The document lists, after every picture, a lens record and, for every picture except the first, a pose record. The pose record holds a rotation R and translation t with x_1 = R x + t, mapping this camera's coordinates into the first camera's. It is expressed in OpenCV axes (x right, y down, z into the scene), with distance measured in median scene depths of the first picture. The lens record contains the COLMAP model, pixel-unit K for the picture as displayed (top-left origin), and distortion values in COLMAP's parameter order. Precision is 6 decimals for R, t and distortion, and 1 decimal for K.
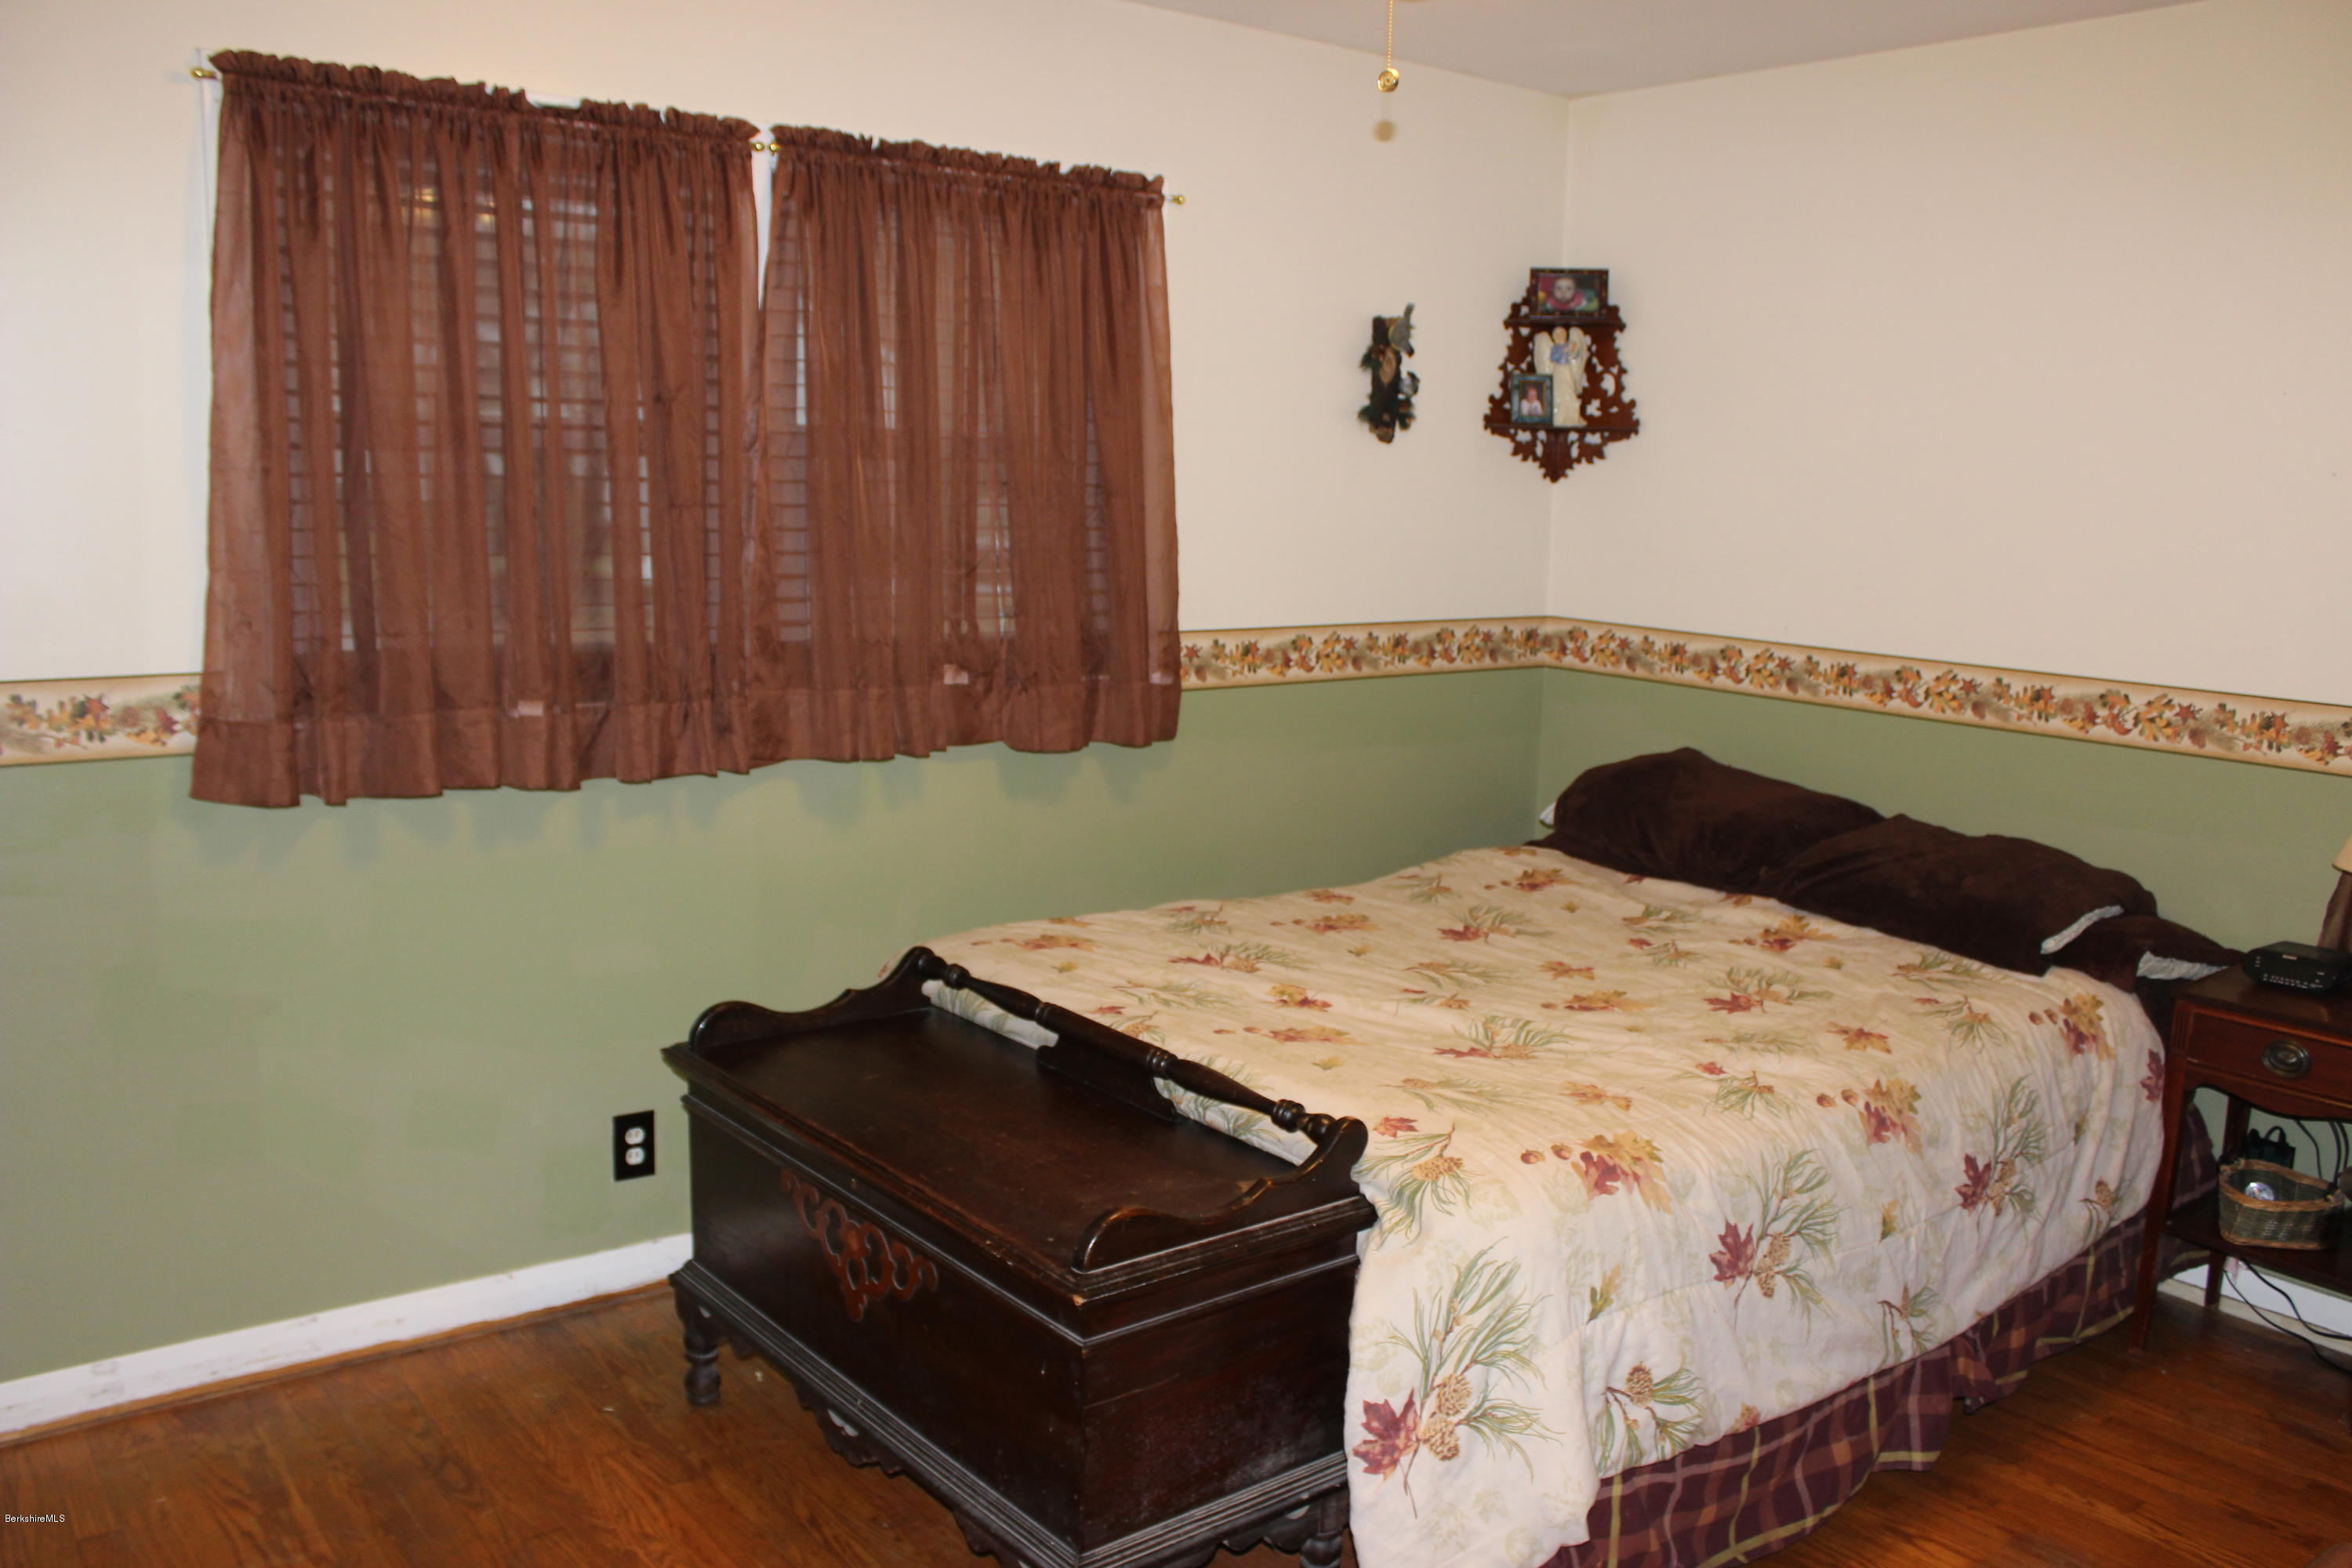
lens RADIAL K [[1928.7, 0, 1197.2], [0, 1928.7, 788.5], [0, 0, 1]] dist [-0.169279, 0.143785]
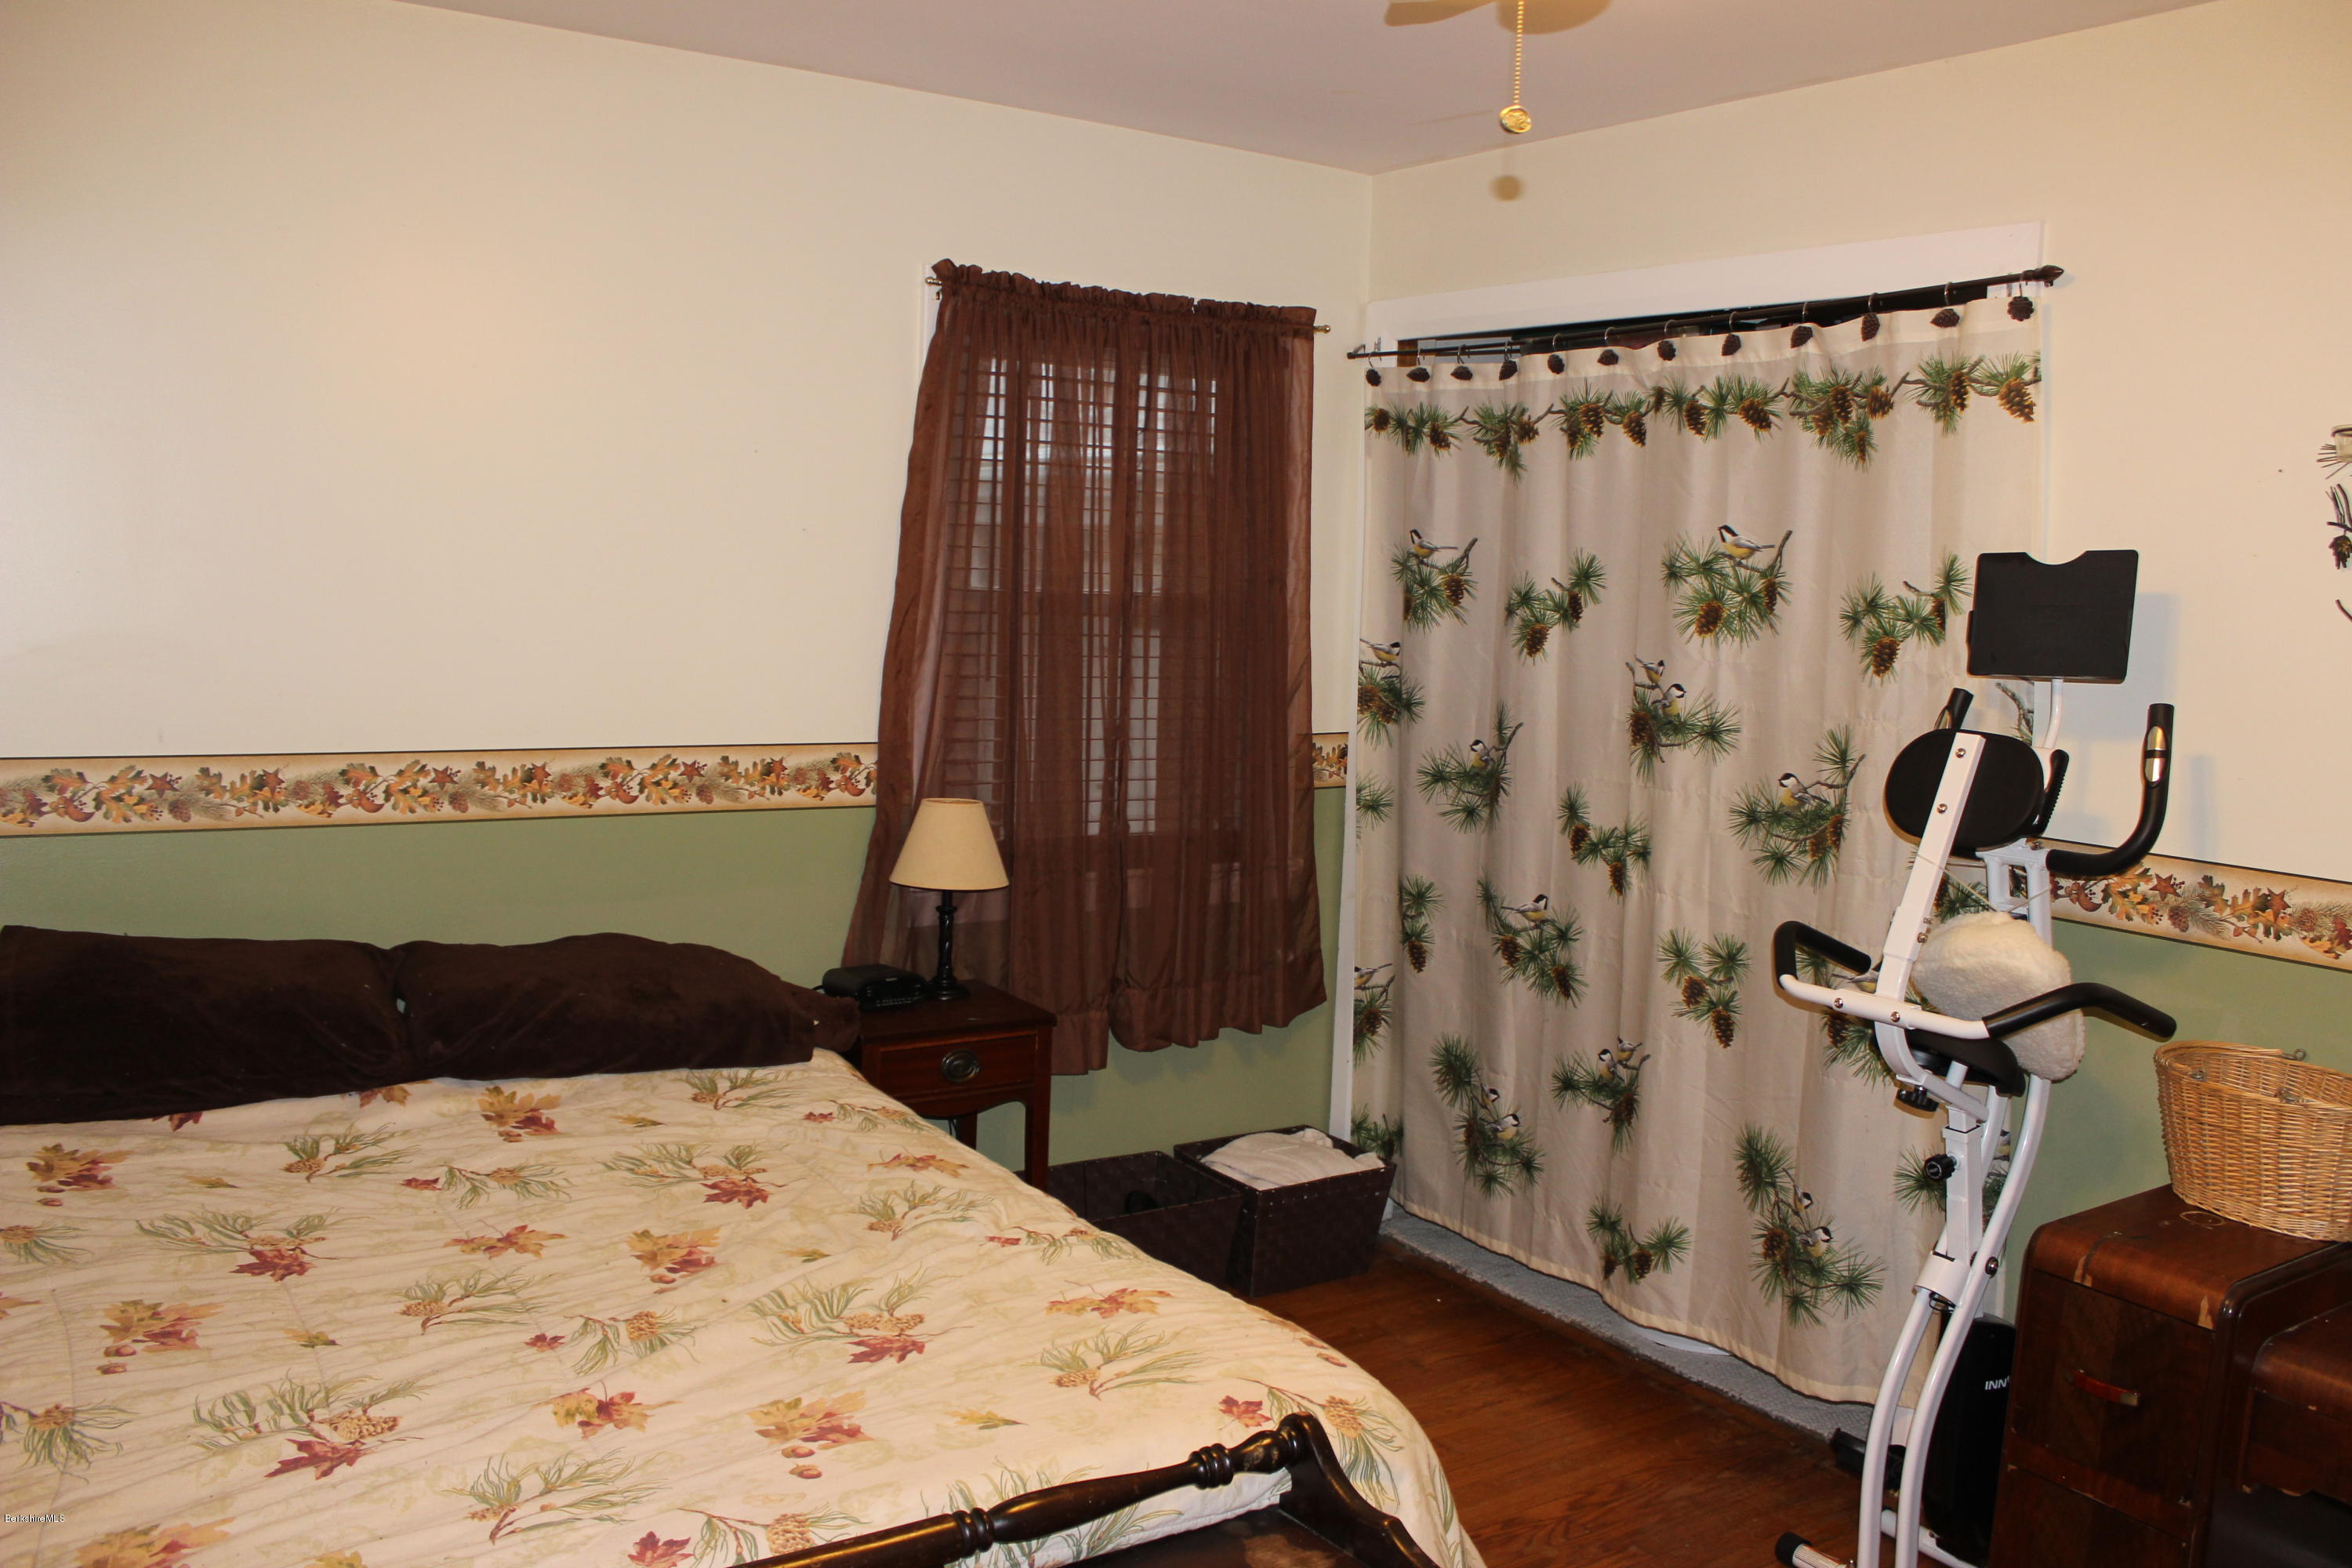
lens RADIAL K [[1928.7, 0, 1197.2], [0, 1928.7, 788.5], [0, 0, 1]] dist [-0.169279, 0.143785]
pose [[0.077967, -0.126127, 0.988945, -0.425610], [0.131243, 0.984631, 0.115230, -0.109480], [-0.988280, 0.120808, 0.093322, 0.633577]]
